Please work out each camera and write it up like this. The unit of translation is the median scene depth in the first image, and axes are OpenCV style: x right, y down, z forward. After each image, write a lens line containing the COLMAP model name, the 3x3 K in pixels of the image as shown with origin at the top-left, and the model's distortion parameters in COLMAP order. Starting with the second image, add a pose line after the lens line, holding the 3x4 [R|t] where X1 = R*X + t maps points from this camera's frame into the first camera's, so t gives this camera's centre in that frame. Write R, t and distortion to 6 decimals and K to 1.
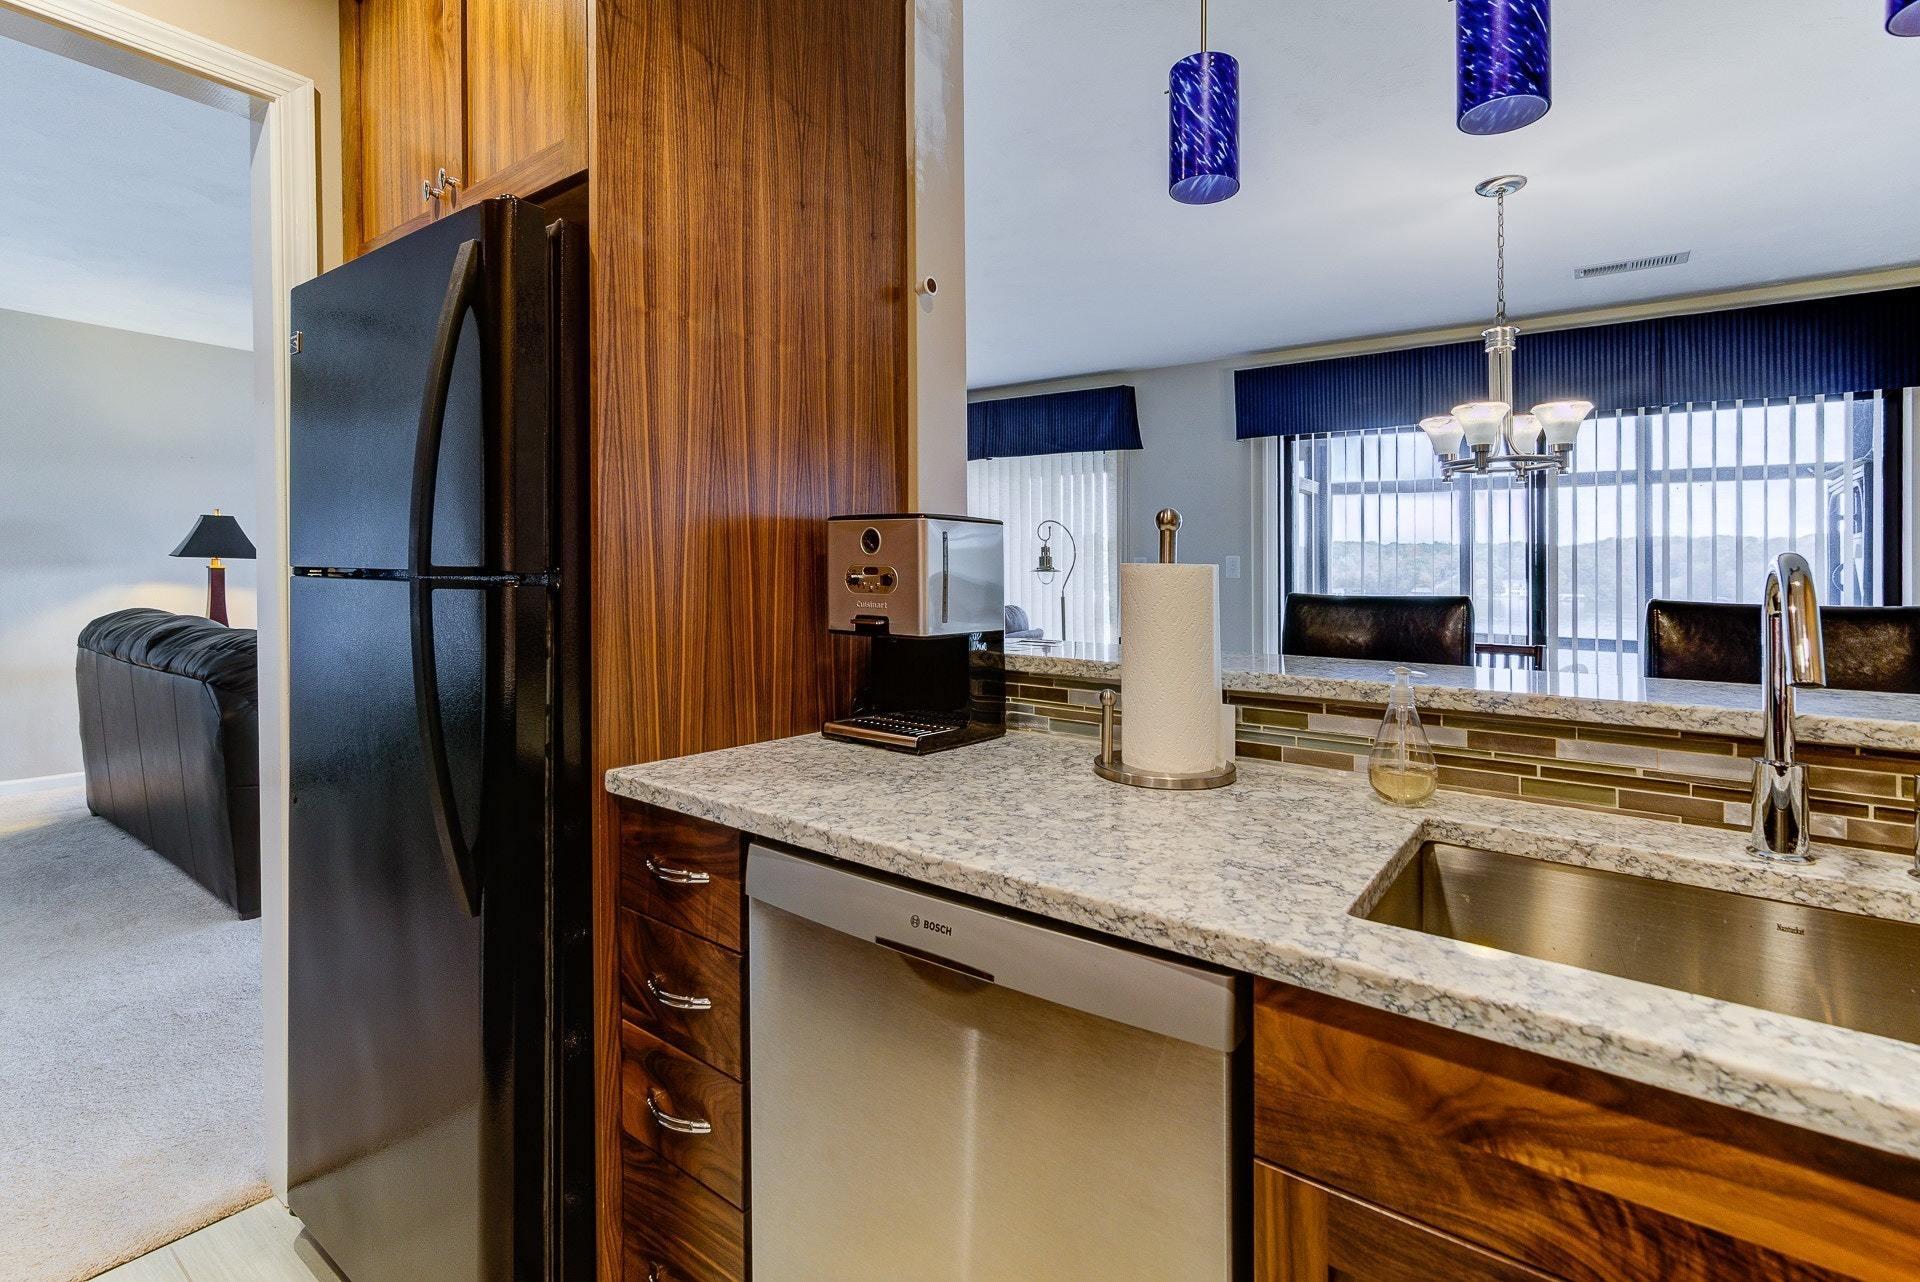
lens RADIAL K [[906.3, 0, 979.7], [0, 906.3, 599.7], [0, 0, 1]] dist [-0.000636, -0.000291]
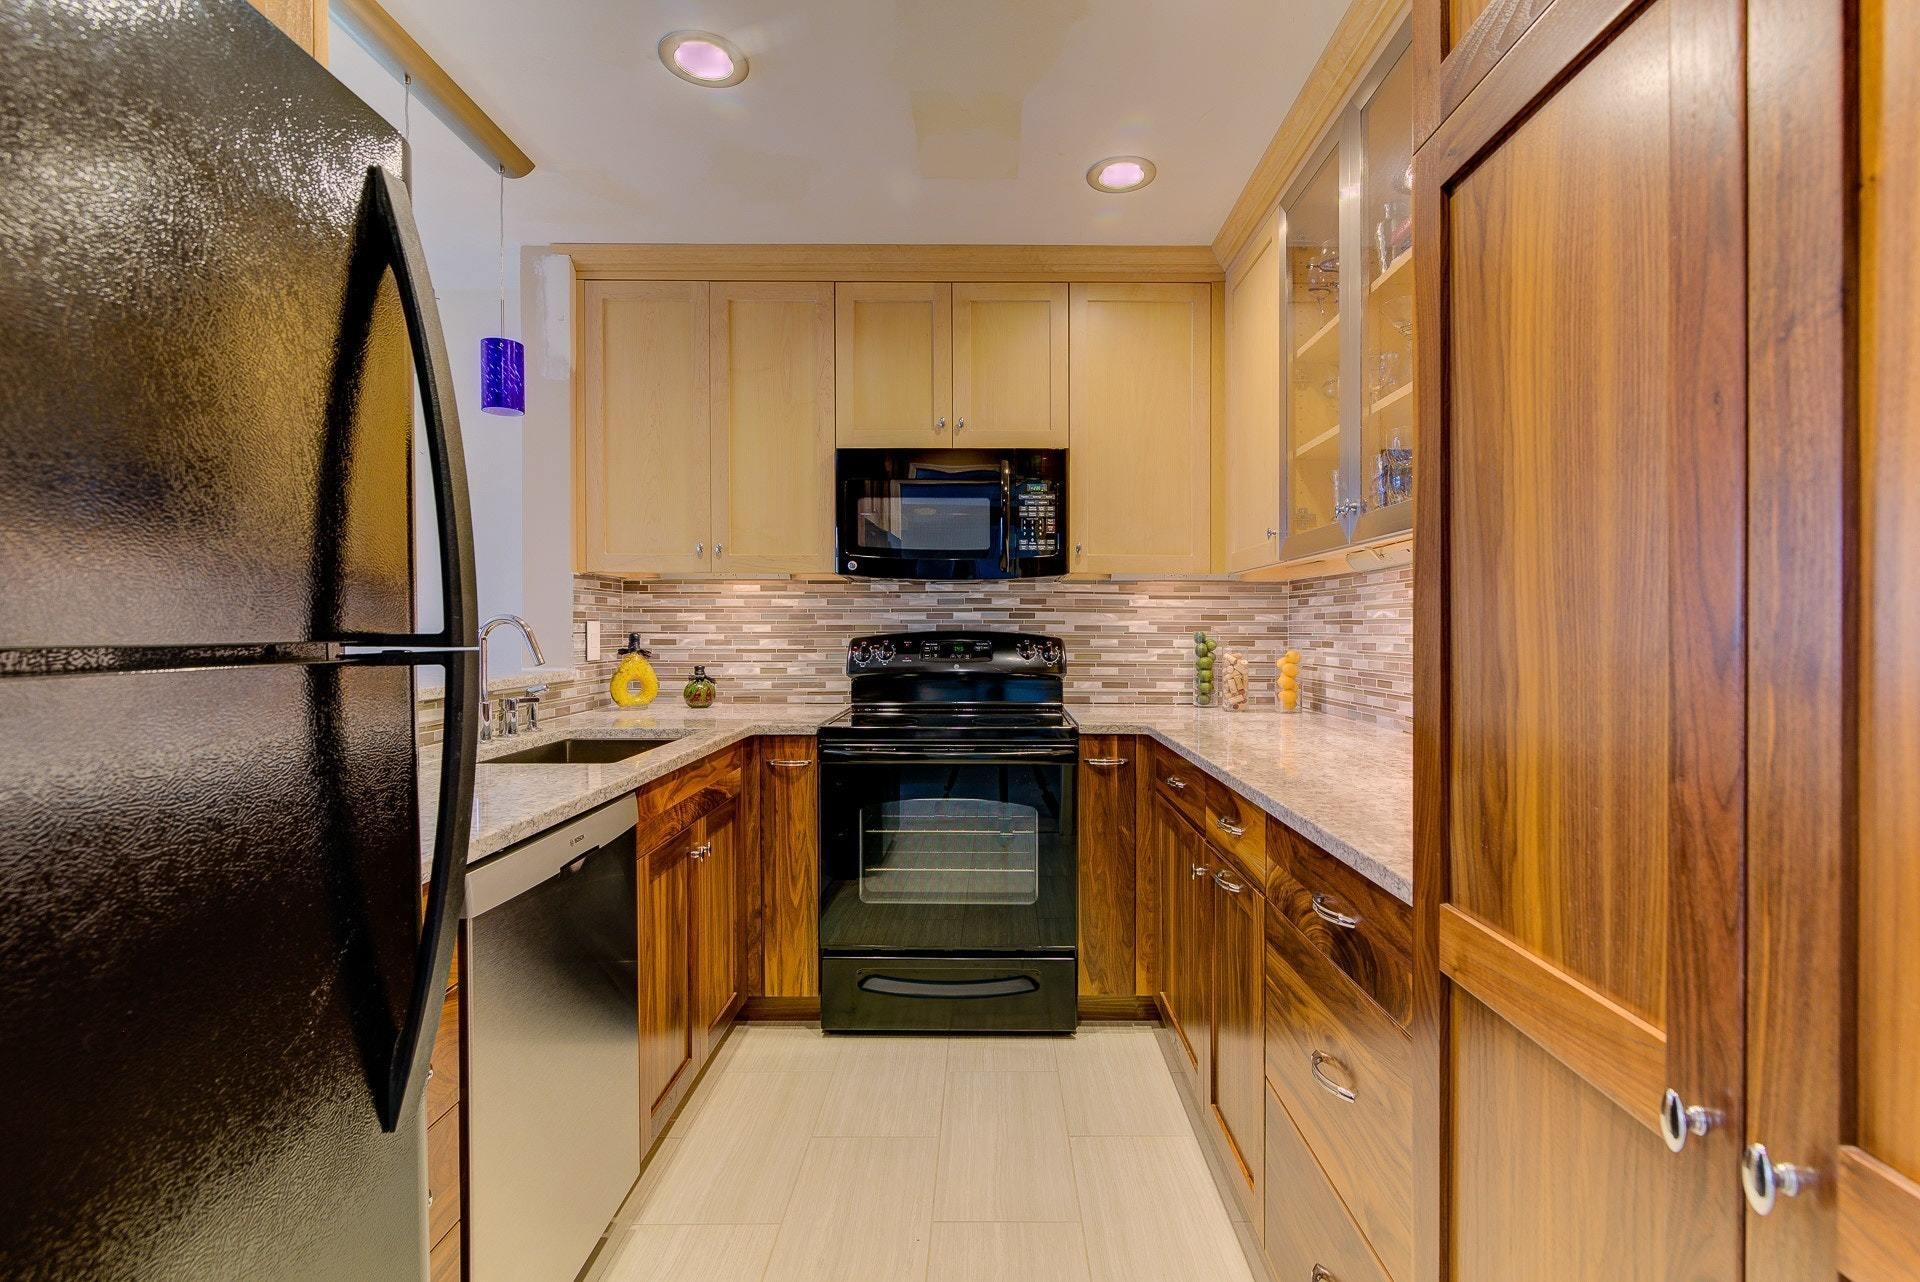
lens RADIAL K [[866.9, 0, 973.2], [0, 866.9, 633.4], [0, 0, 1]] dist [0.000276, -0.000074]
pose [[-0.574790, -0.023798, 0.817955, -1.668964], [0.014158, 0.999138, 0.039018, -0.068728], [-0.818178, 0.034008, -0.573958, 1.229724]]
